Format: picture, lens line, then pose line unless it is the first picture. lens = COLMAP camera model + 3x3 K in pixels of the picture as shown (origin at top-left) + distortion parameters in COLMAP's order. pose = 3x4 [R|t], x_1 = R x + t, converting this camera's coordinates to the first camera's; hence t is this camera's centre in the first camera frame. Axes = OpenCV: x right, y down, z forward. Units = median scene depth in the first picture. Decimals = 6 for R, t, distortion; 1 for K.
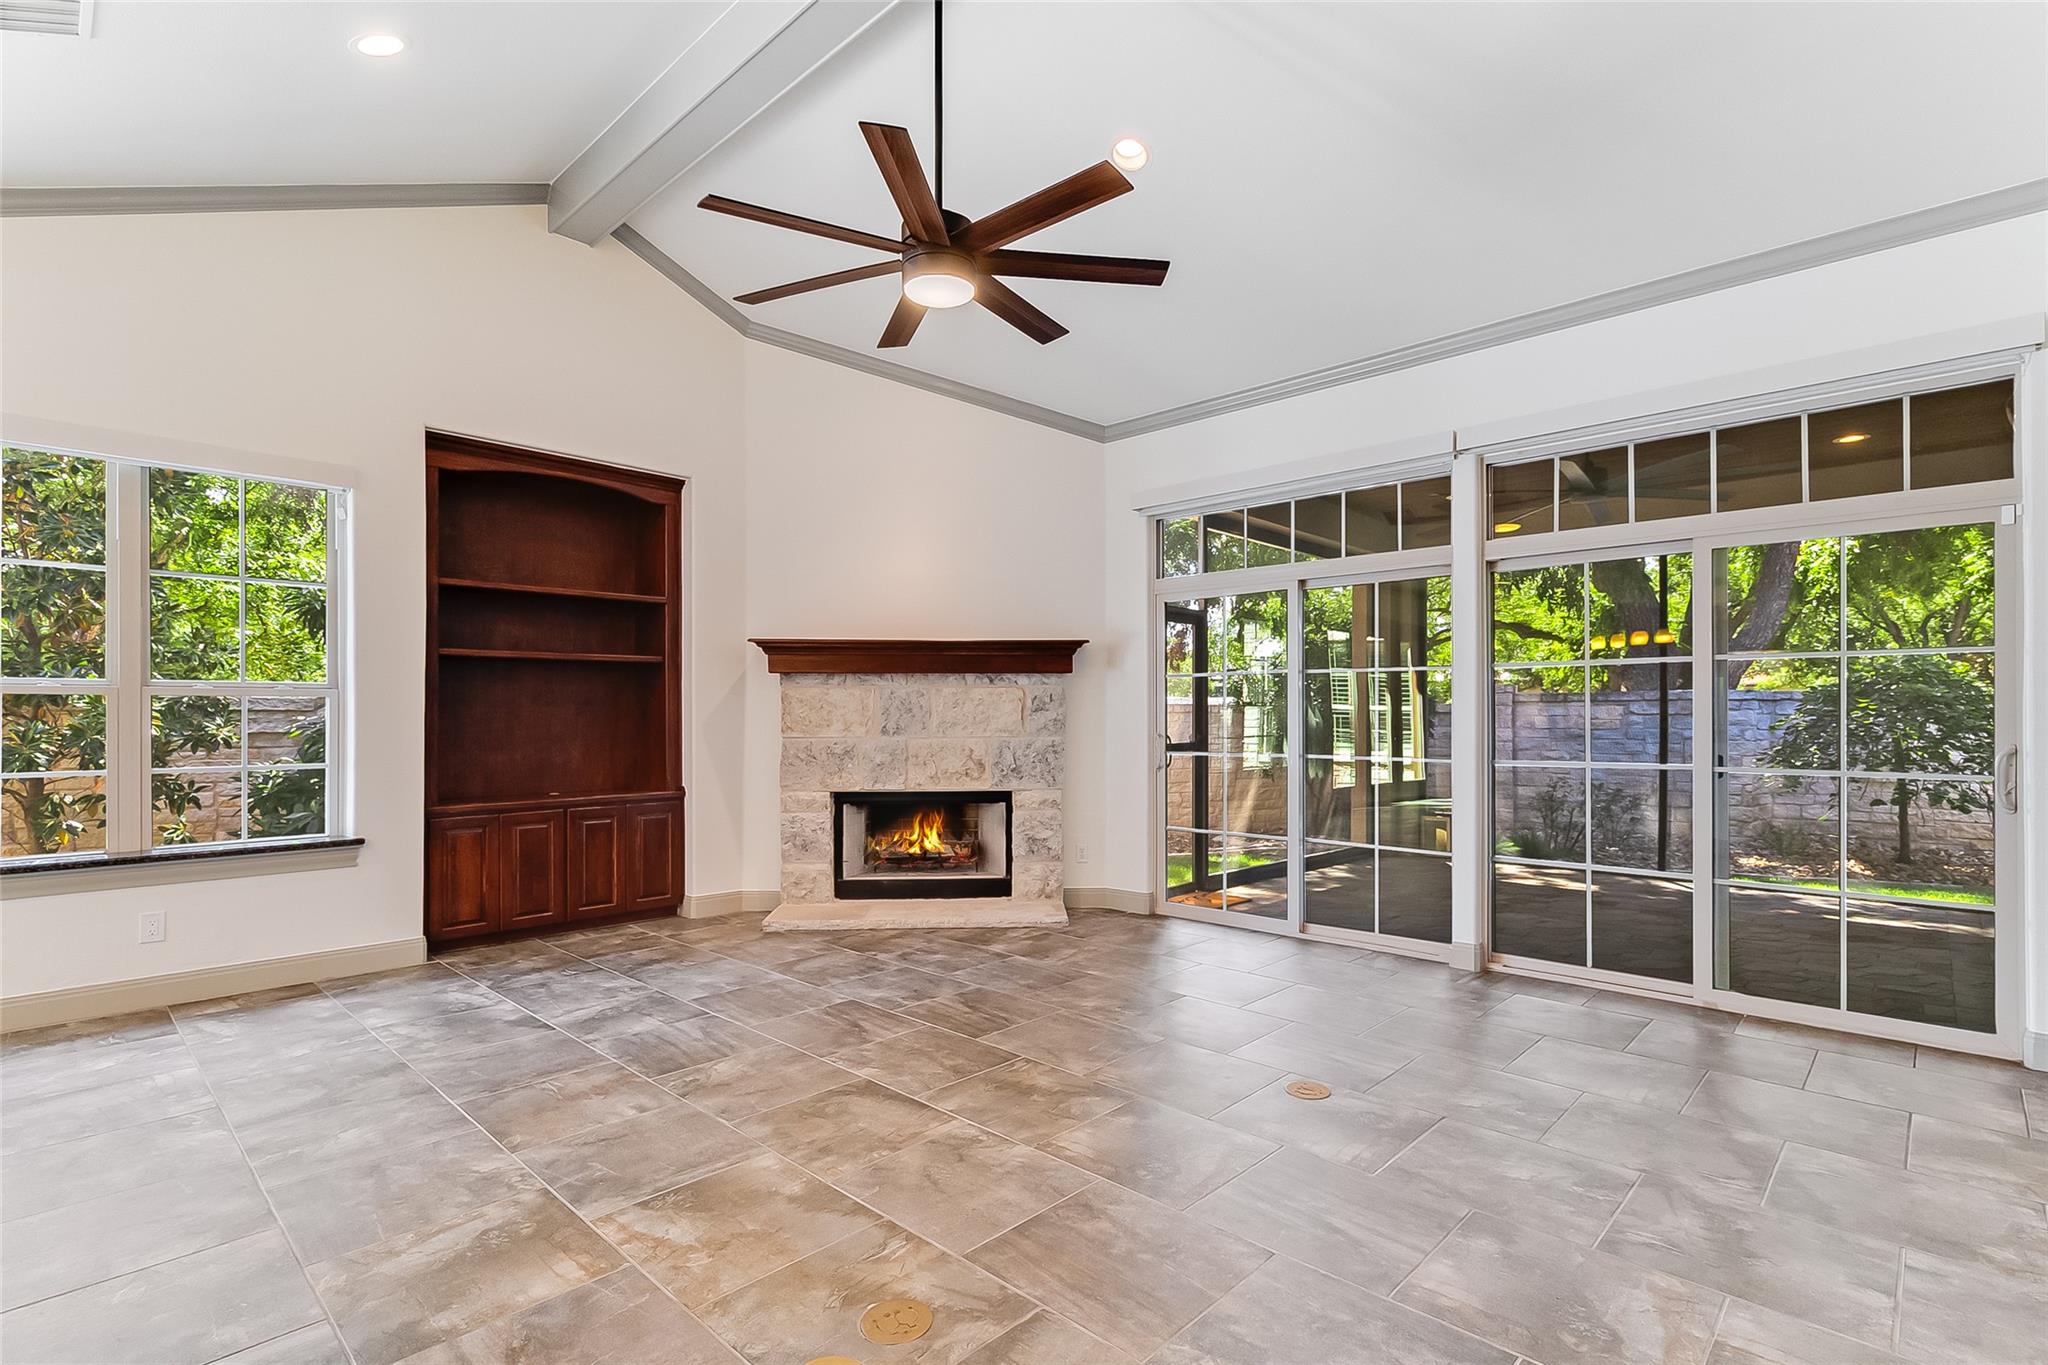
lens RADIAL K [[966.6, 0, 1029.4], [0, 966.6, 722.7], [0, 0, 1]] dist [0.002006, 0.000577]
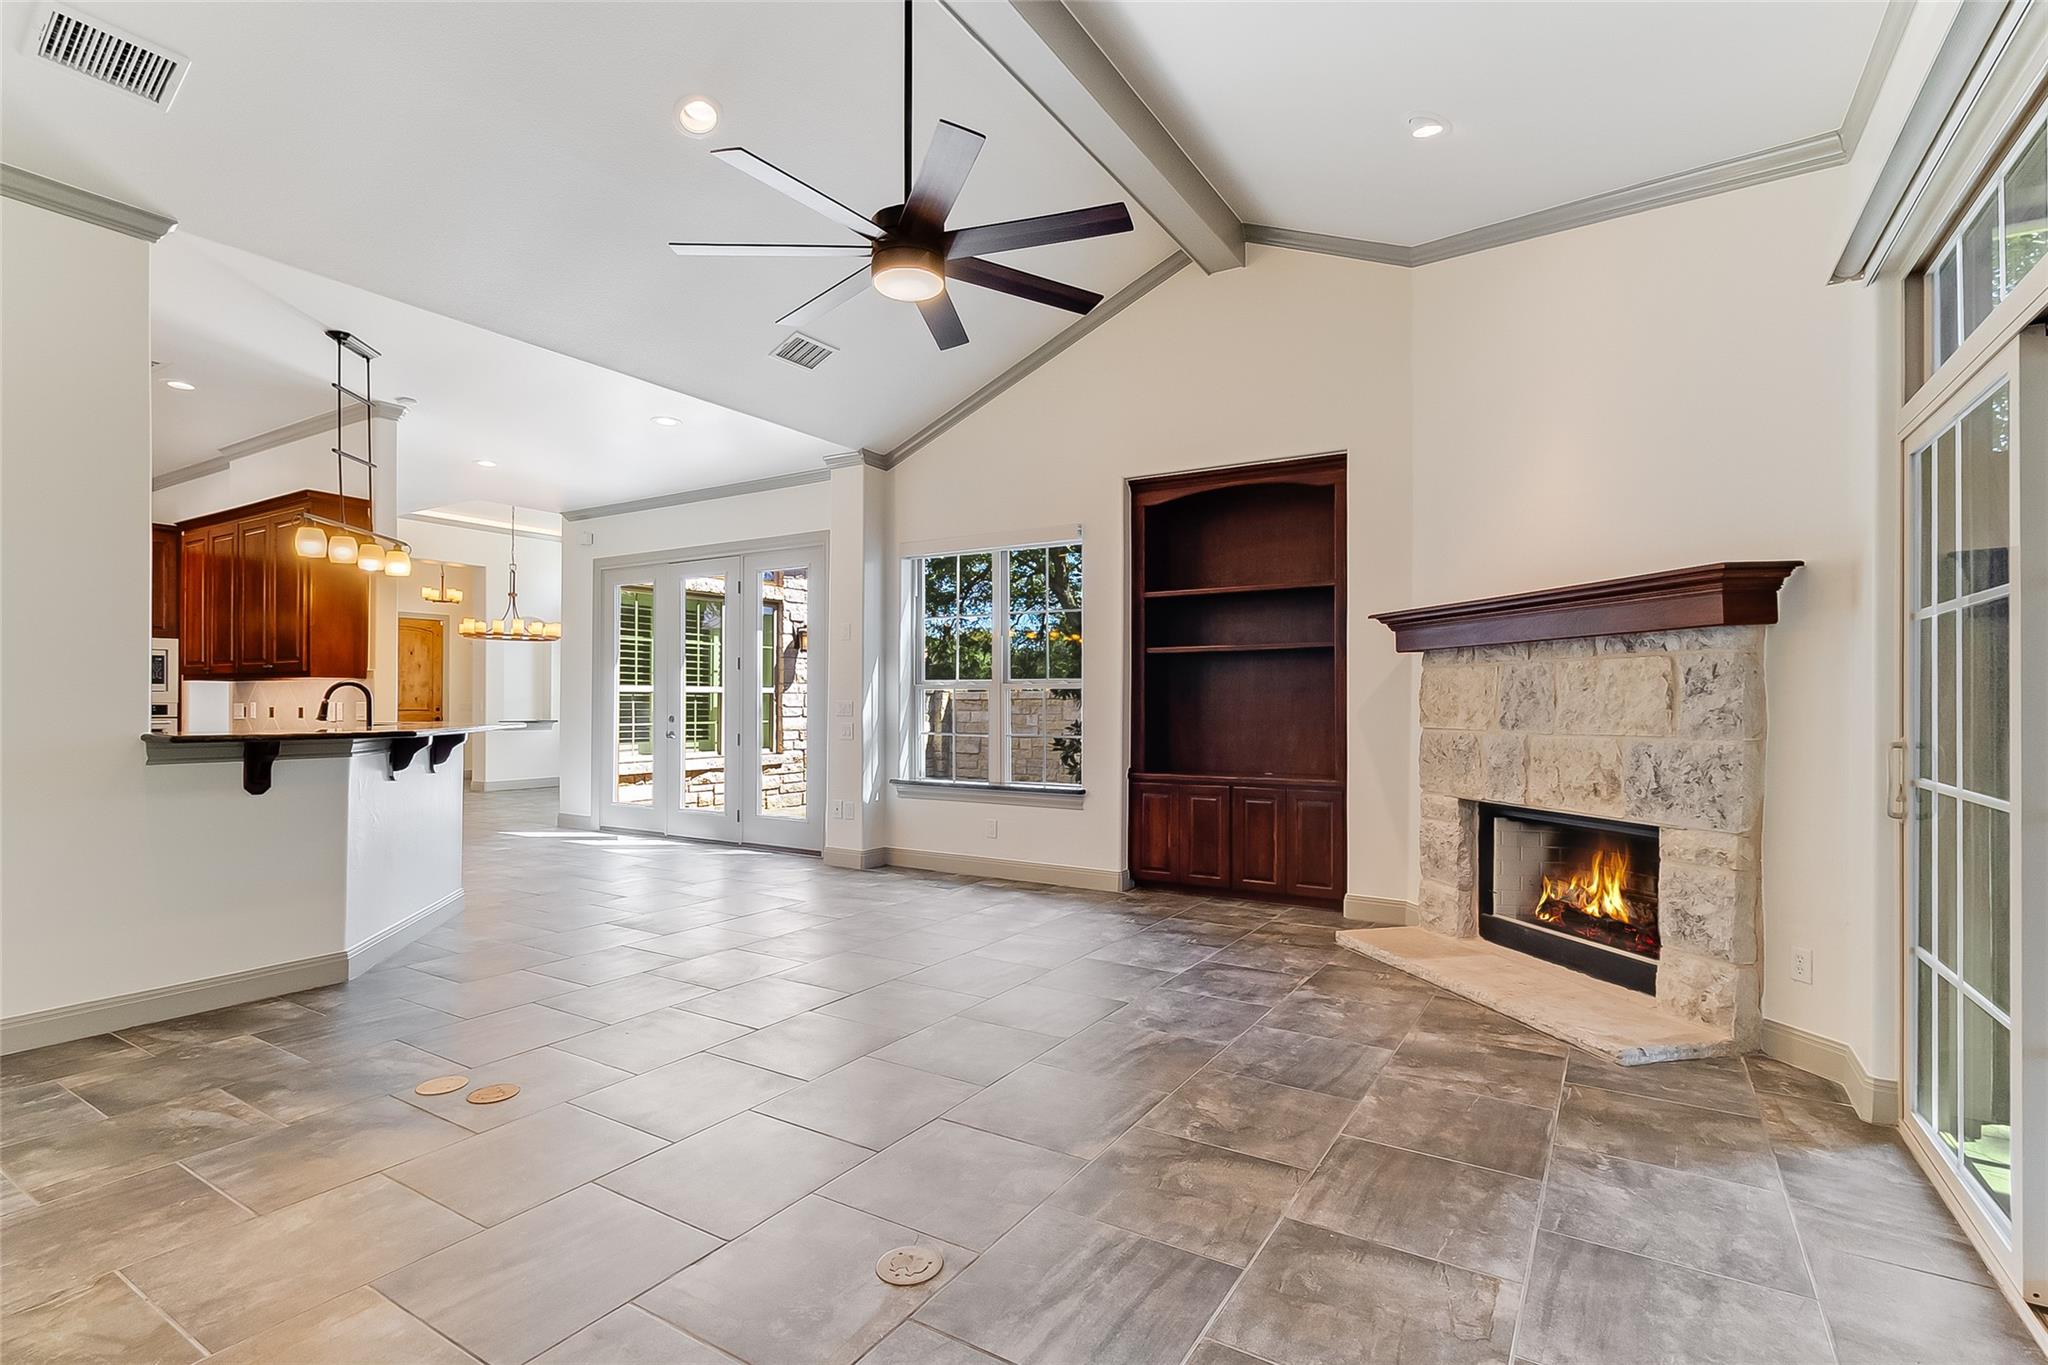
lens RADIAL K [[966.6, 0, 1029.4], [0, 966.6, 722.7], [0, 0, 1]] dist [0.002006, 0.000577]
pose [[0.197409, 0.021212, -0.980092, 0.510667], [-0.006944, 0.999771, 0.020240, -0.004218], [0.980297, 0.002810, 0.197511, 0.509080]]
